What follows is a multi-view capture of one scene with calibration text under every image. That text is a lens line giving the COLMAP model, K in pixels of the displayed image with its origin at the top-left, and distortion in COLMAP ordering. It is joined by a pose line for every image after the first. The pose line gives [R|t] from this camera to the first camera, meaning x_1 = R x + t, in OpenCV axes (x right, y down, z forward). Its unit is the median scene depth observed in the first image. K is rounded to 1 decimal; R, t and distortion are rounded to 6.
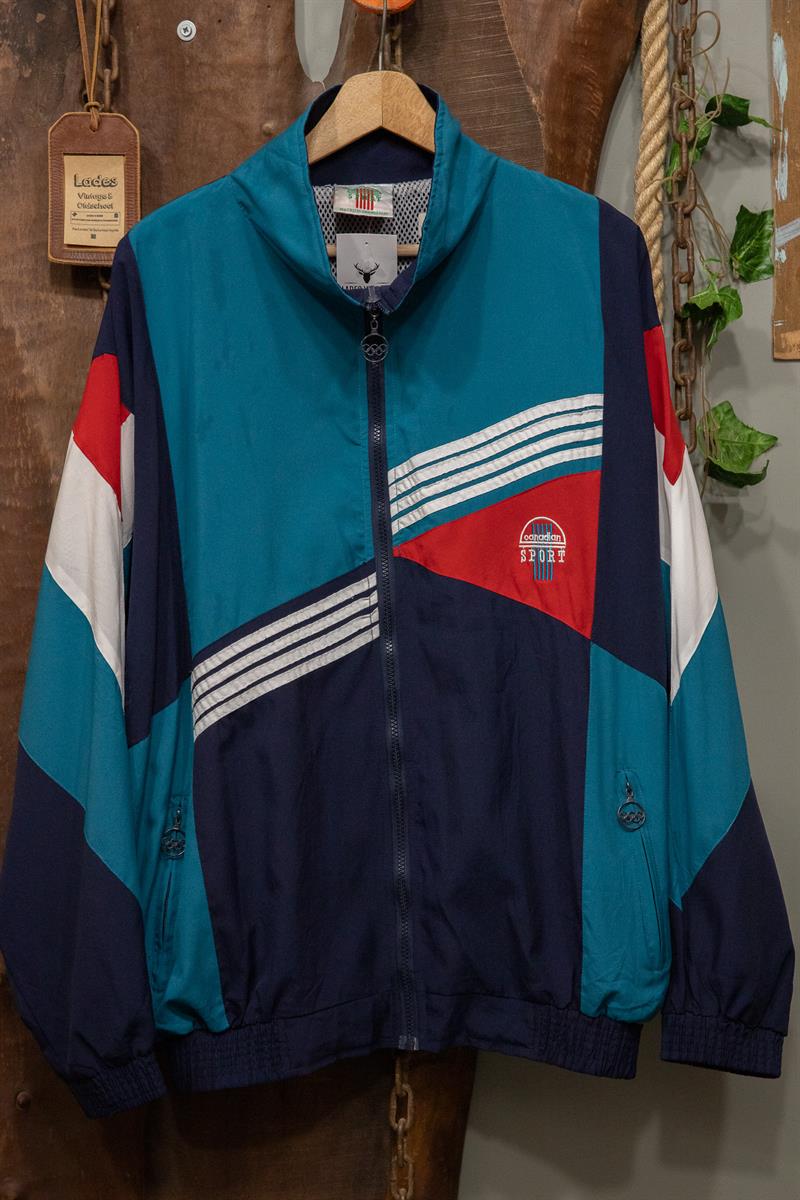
lens RADIAL K [[2164.4, 0, 401.7], [0, 2164.4, 611.6], [0, 0, 1]] dist [0.169689, 0.000000]
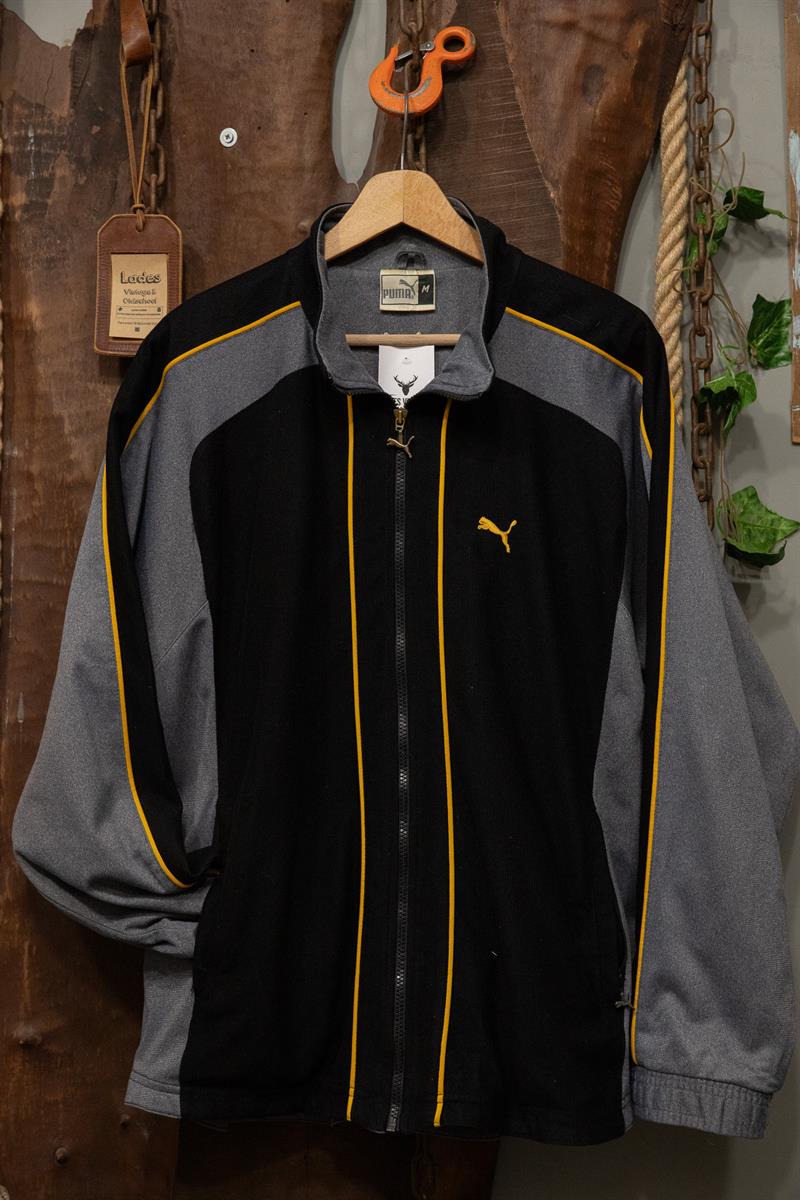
lens RADIAL K [[1866.1, 0, 400.7], [0, 1866.1, 609.5], [0, 0, 1]] dist [0.116390, 0.000000]
pose [[0.996809, 0.003690, -0.079741, 0.058685], [-0.007276, 0.998973, -0.044731, 0.003259], [0.079494, 0.045168, 0.995811, 0.111689]]
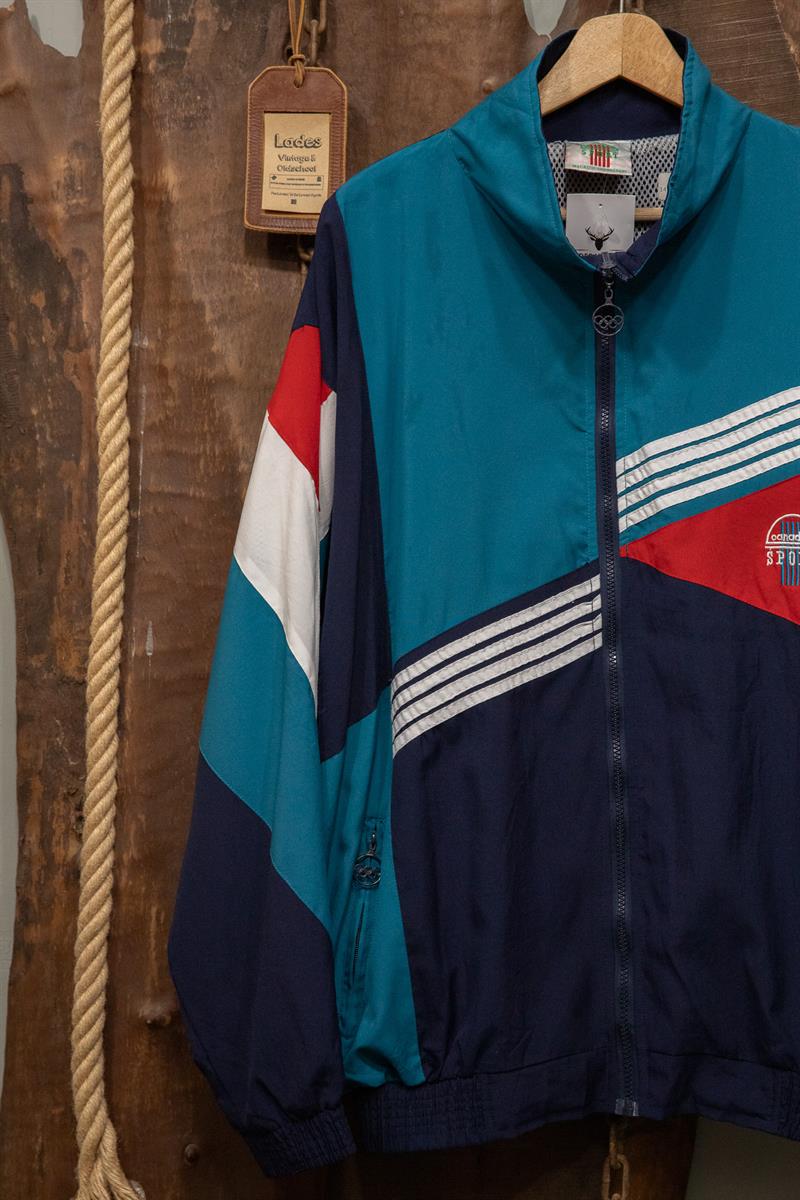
lens RADIAL K [[2164.4, 0, 399.3], [0, 2164.4, 610.9], [0, 0, 1]] dist [0.169689, 0.000000]
pose [[0.997868, 0.023317, -0.060963, -0.037864], [-0.025089, 0.999280, -0.028455, 0.023375], [0.060256, 0.029923, 0.997734, 0.100632]]
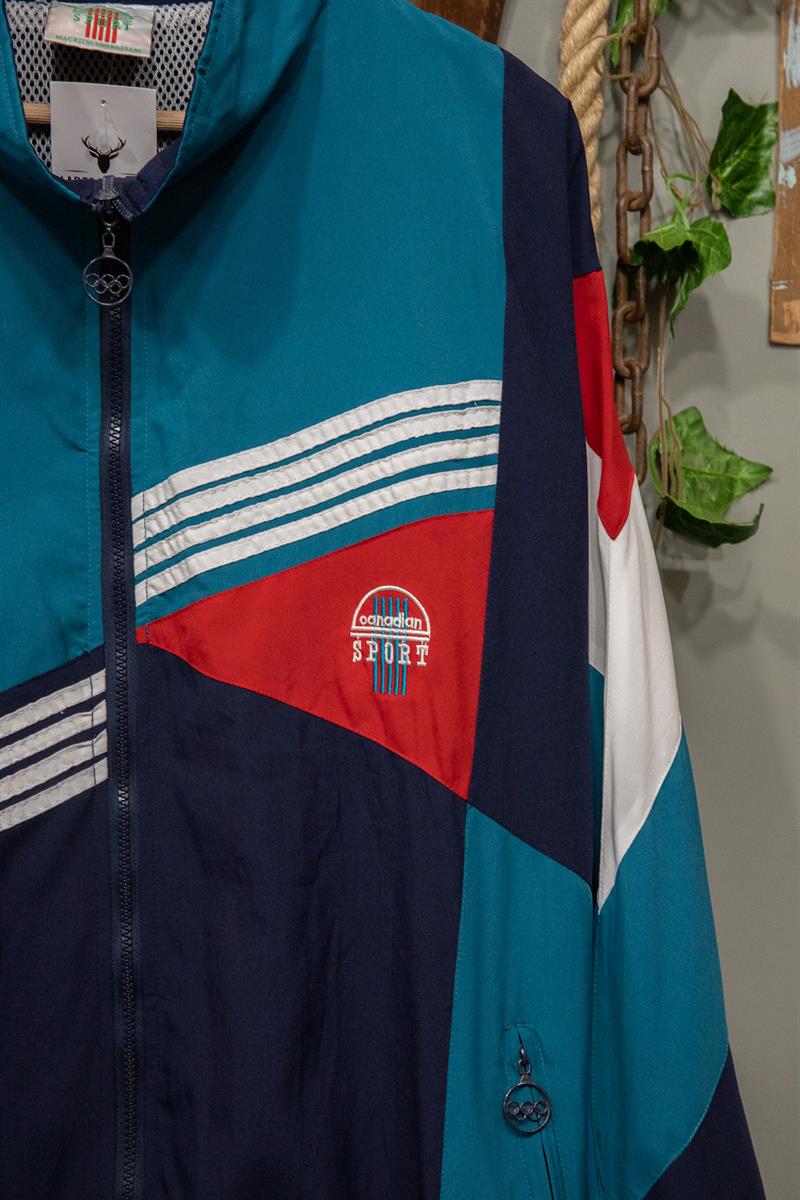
lens RADIAL K [[2164.4, 0, 409.6], [0, 2164.4, 609.3], [0, 0, 1]] dist [0.169689, 0.000000]
pose [[0.997047, 0.035124, 0.068287, 0.028199], [-0.034153, 0.999299, -0.015338, -0.026910], [-0.068778, 0.012961, 0.997548, 0.392072]]
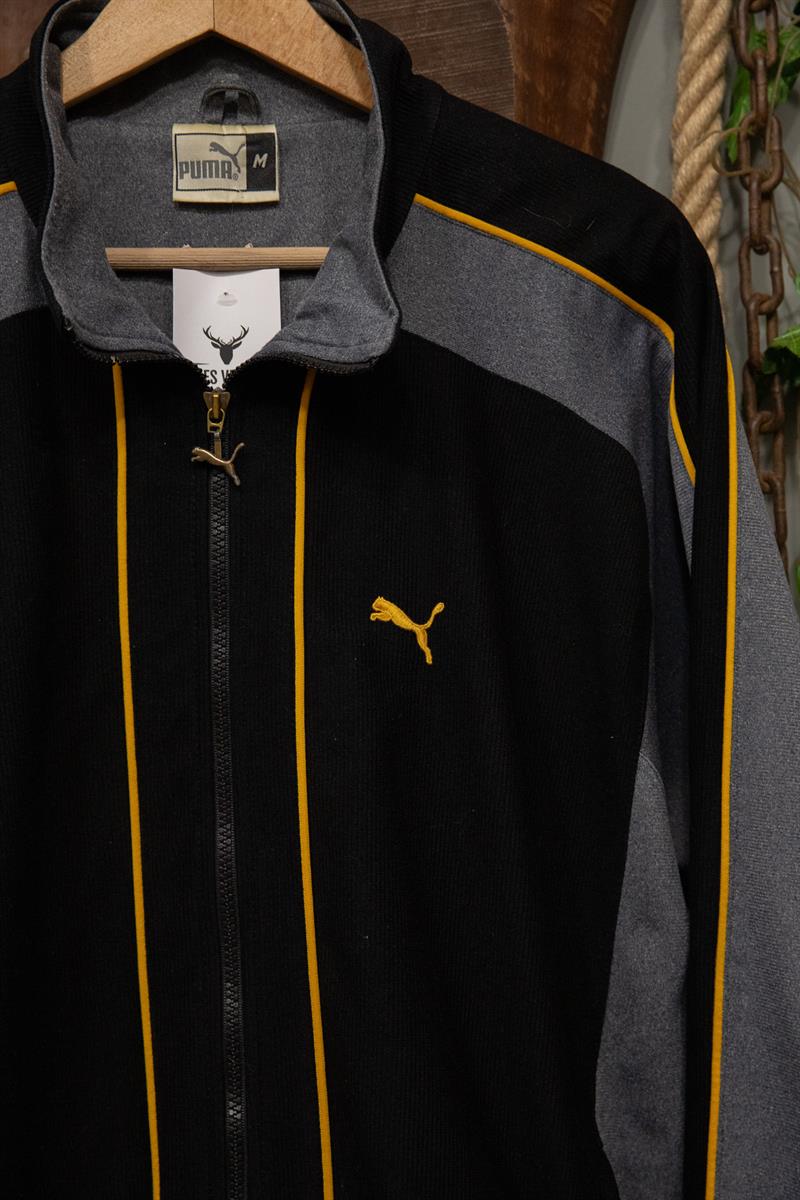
lens RADIAL K [[1866.1, 0, 400.7], [0, 1866.1, 598.4], [0, 0, 1]] dist [0.116390, 0.000000]
pose [[0.999881, -0.014598, 0.004970, 0.031149], [0.014788, 0.999065, -0.040615, -0.057914], [-0.004373, 0.040683, 0.999163, 0.511982]]
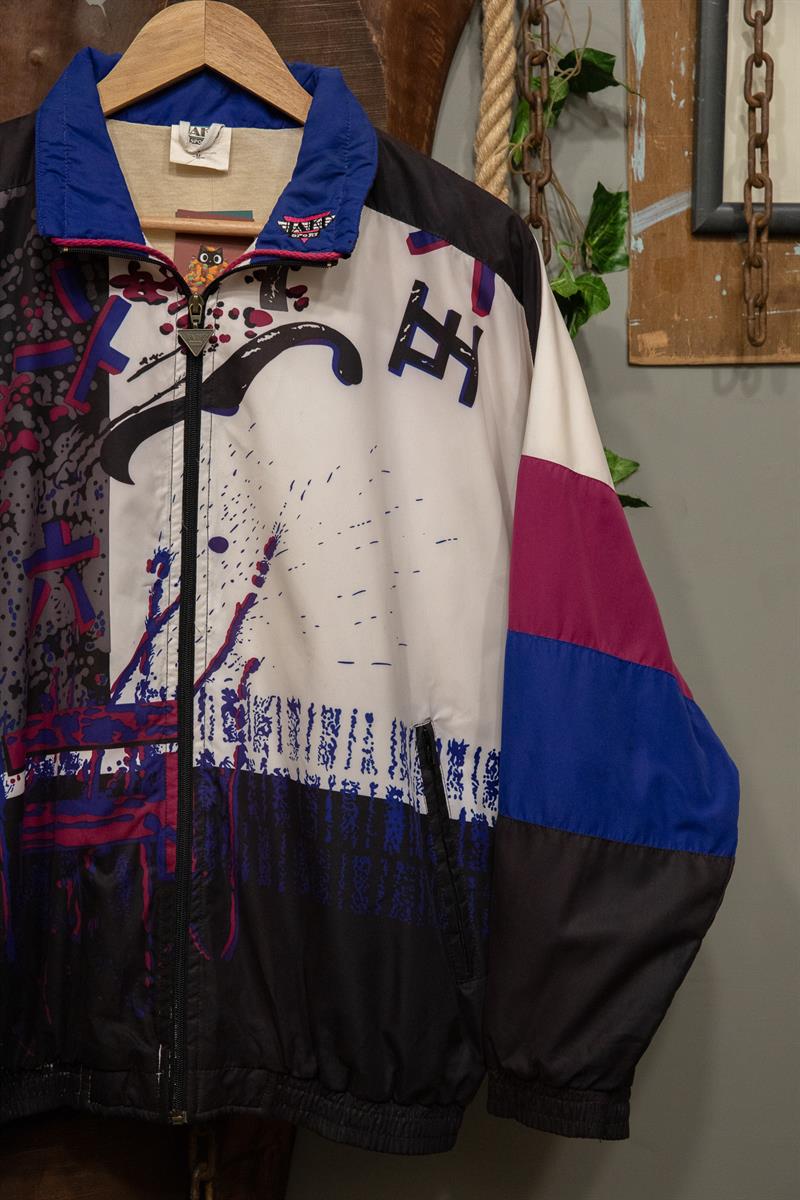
lens RADIAL K [[2095.2, 0, 404.1], [0, 2095.2, 614.3], [0, 0, 1]] dist [0.156126, 0.000000]
pose [[0.975352, 0.003337, 0.220631, -0.101955], [0.003106, 0.999579, -0.028848, 0.007466], [-0.220635, 0.028822, 0.974931, 0.212575]]
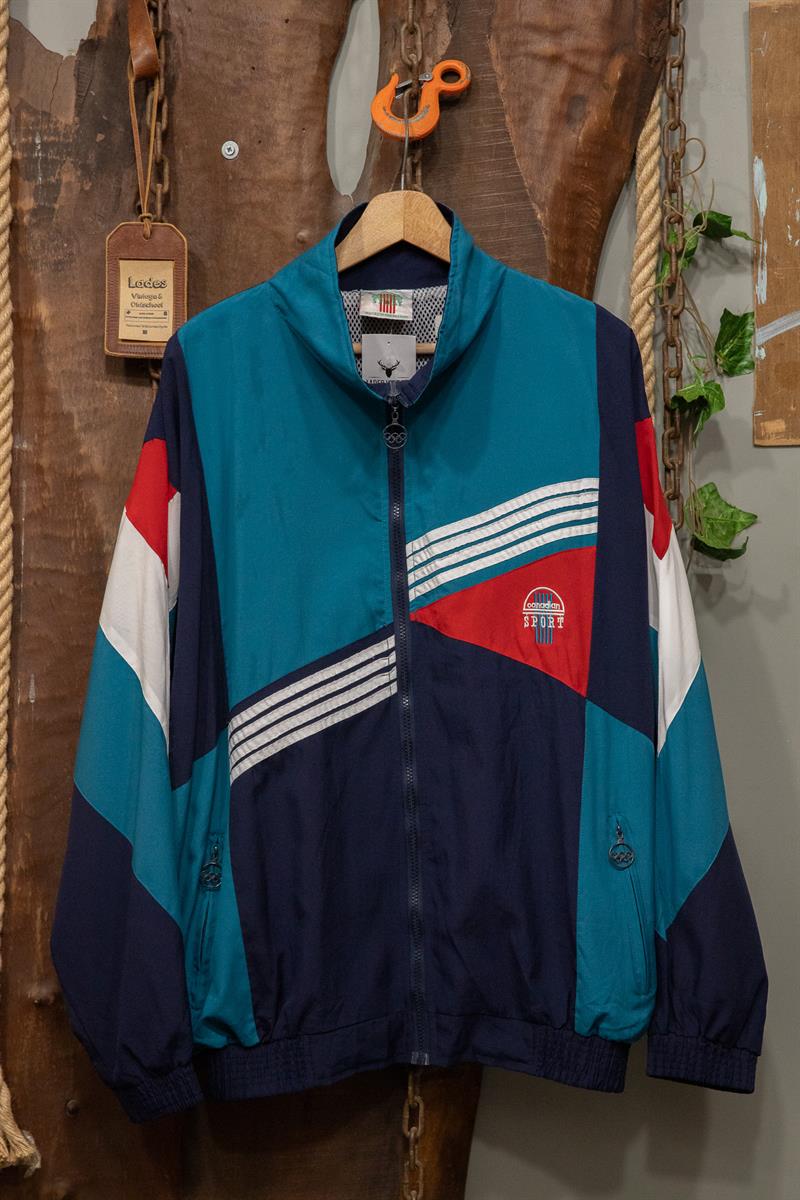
lens RADIAL K [[2164.4, 0, 400.1], [0, 2164.4, 611.8], [0, 0, 1]] dist [0.169689, 0.000000]
pose [[0.999919, 0.008687, -0.009265, 0.001172], [-0.008845, 0.999813, -0.017223, -0.010363], [0.009114, 0.017304, 0.999809, -0.111913]]
